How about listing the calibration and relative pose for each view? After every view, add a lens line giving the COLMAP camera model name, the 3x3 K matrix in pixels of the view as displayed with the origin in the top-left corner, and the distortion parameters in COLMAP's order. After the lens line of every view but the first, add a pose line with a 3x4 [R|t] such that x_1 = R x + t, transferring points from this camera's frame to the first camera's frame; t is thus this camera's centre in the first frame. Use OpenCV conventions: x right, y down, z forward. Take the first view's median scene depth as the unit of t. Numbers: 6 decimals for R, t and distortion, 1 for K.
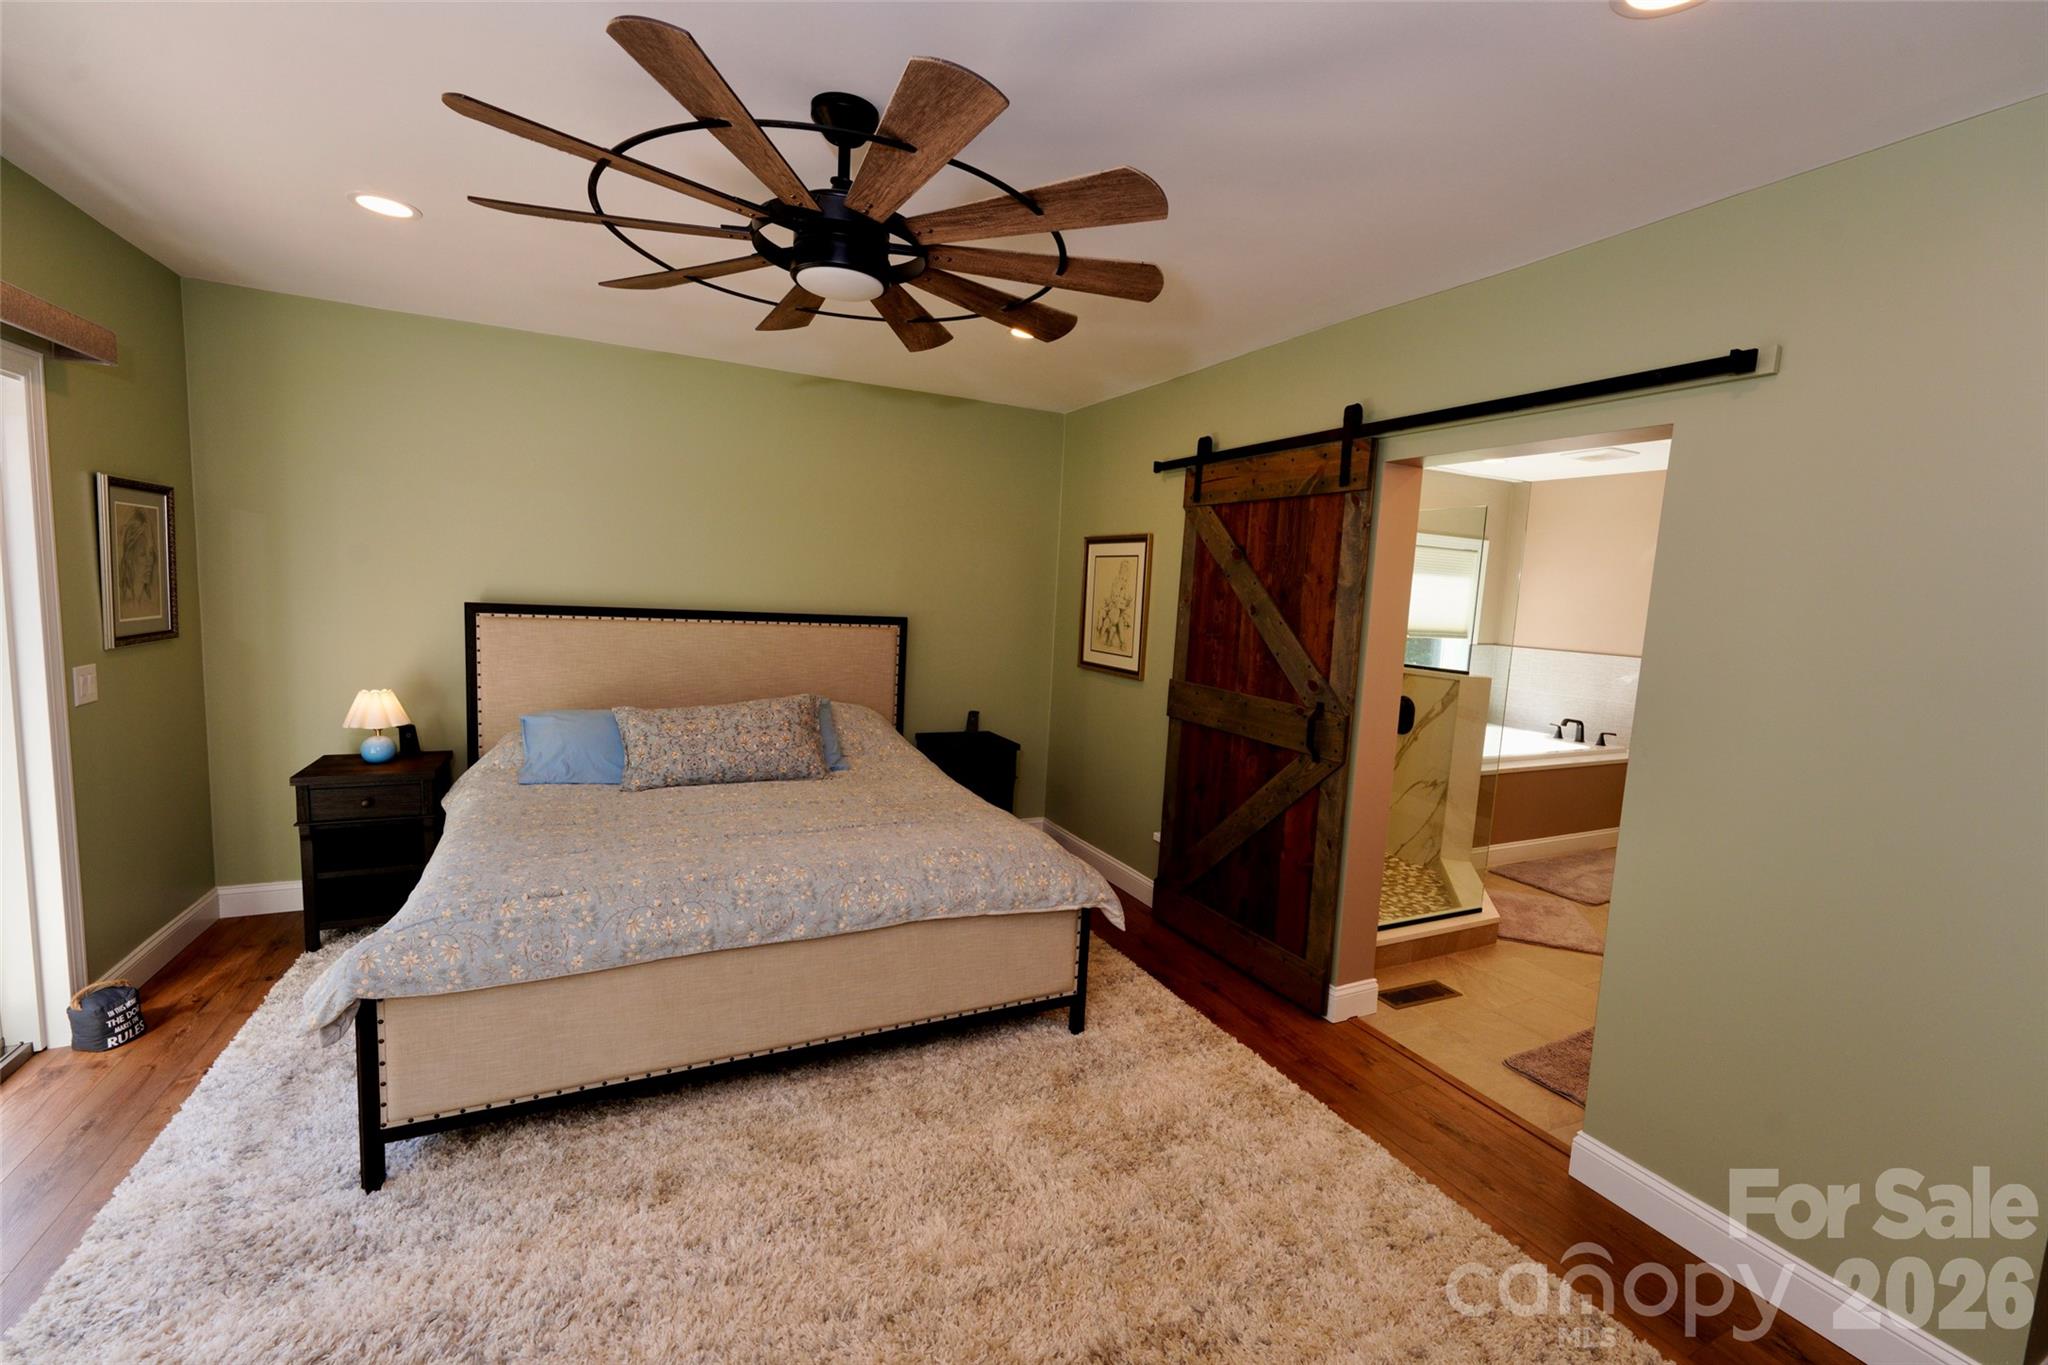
lens RADIAL K [[854.3, 0, 1024.0], [0, 854.3, 682.5], [0, 0, 1]] dist [-0.001553, -0.000048]
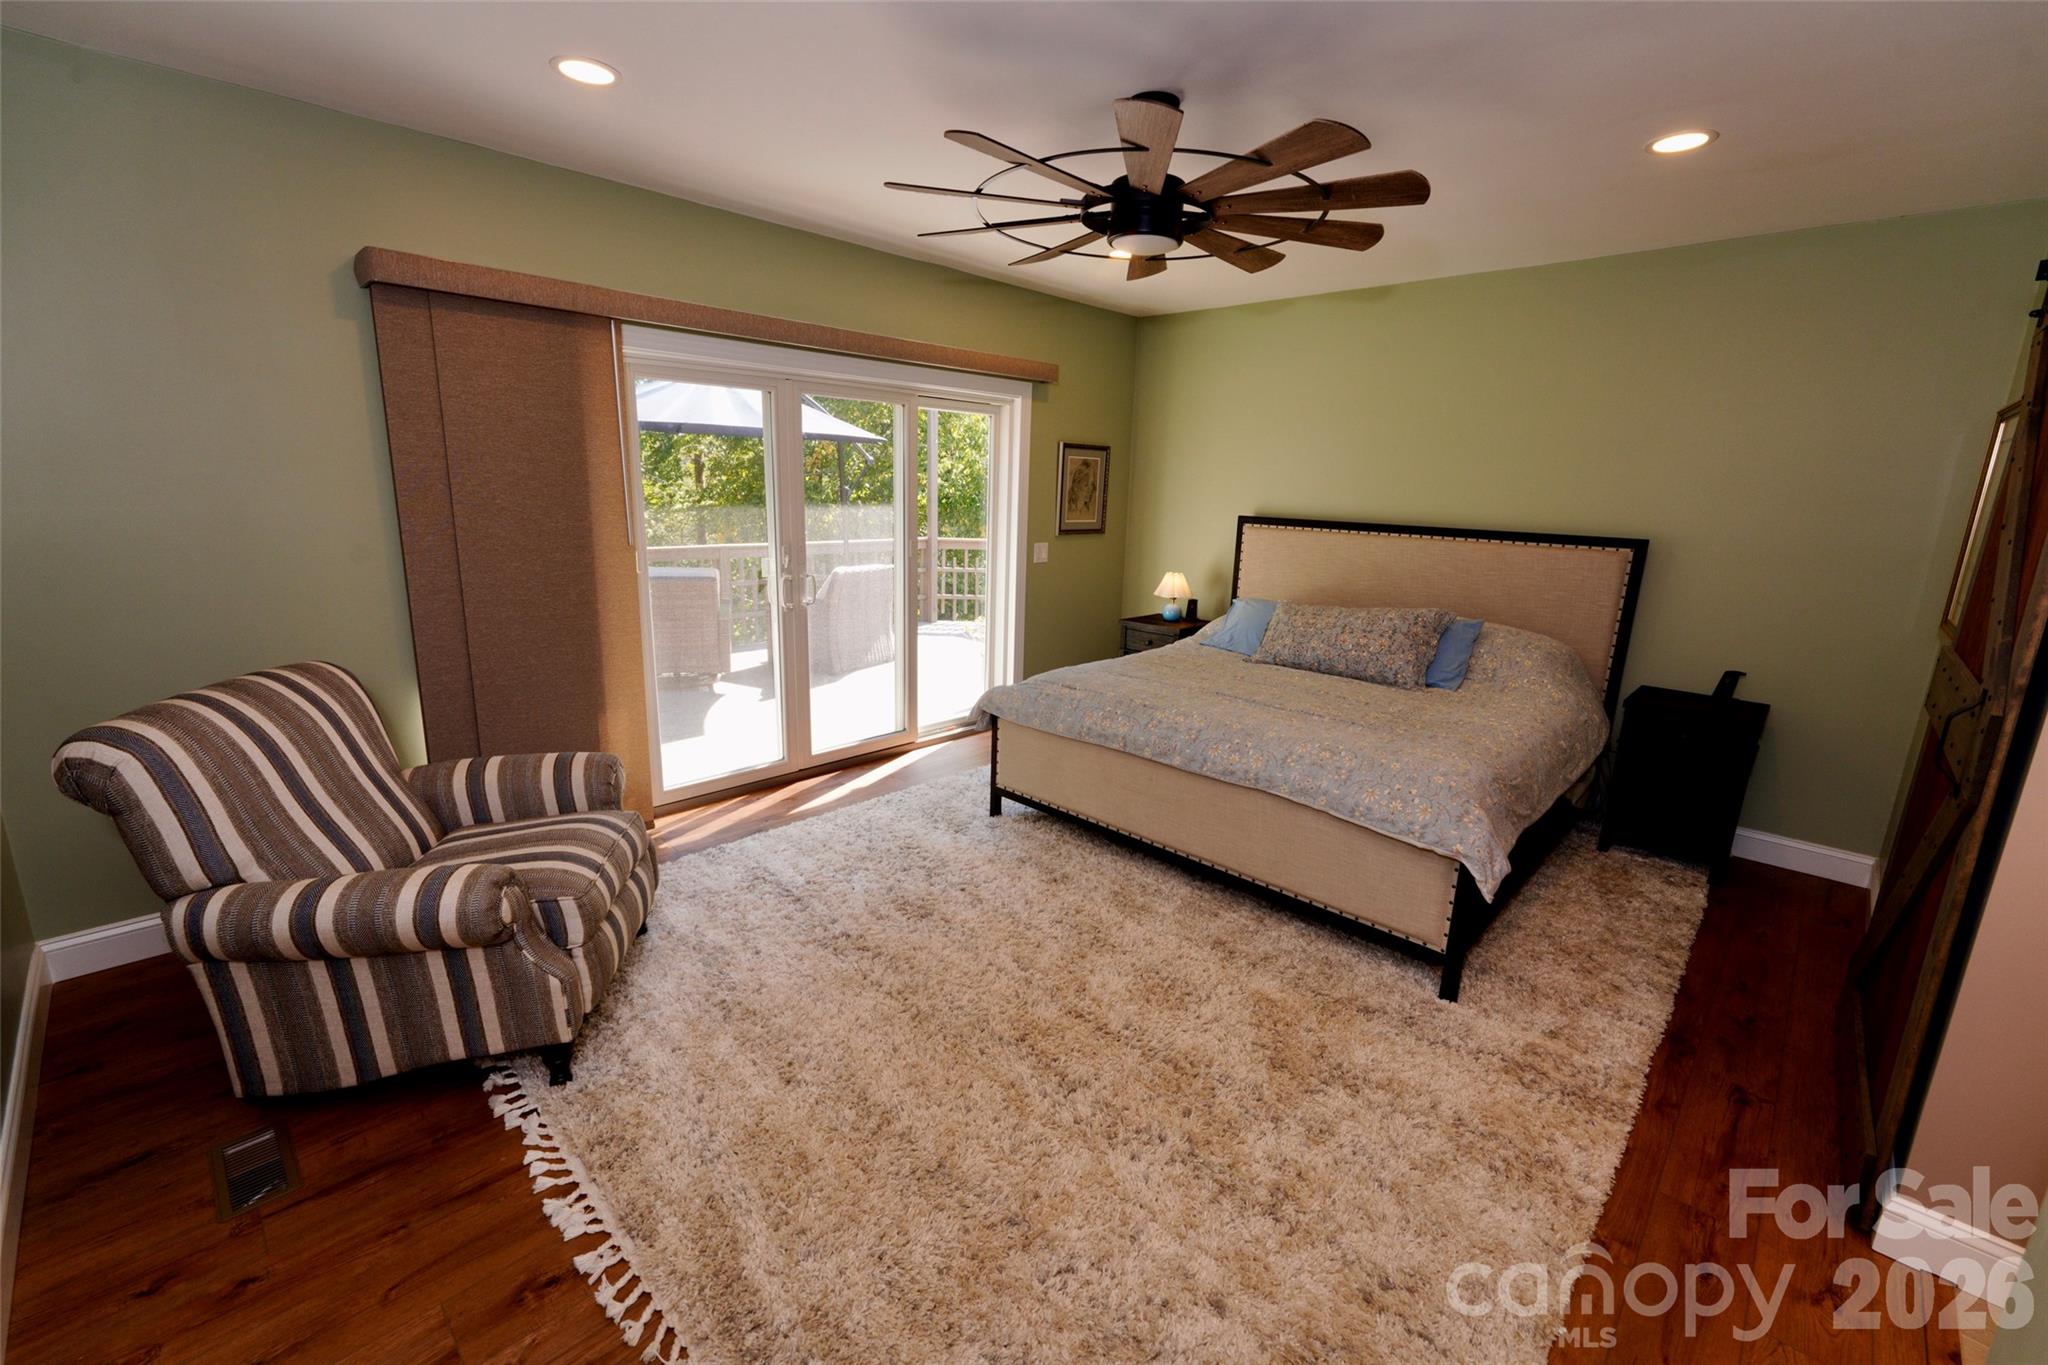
lens RADIAL K [[854.3, 0, 1024.0], [0, 854.3, 682.5], [0, 0, 1]] dist [-0.001553, -0.000048]
pose [[0.334414, 0.176562, -0.925739, 0.690013], [-0.117371, 0.982449, 0.144979, 0.013773], [0.935089, 0.060172, 0.349268, 0.275156]]
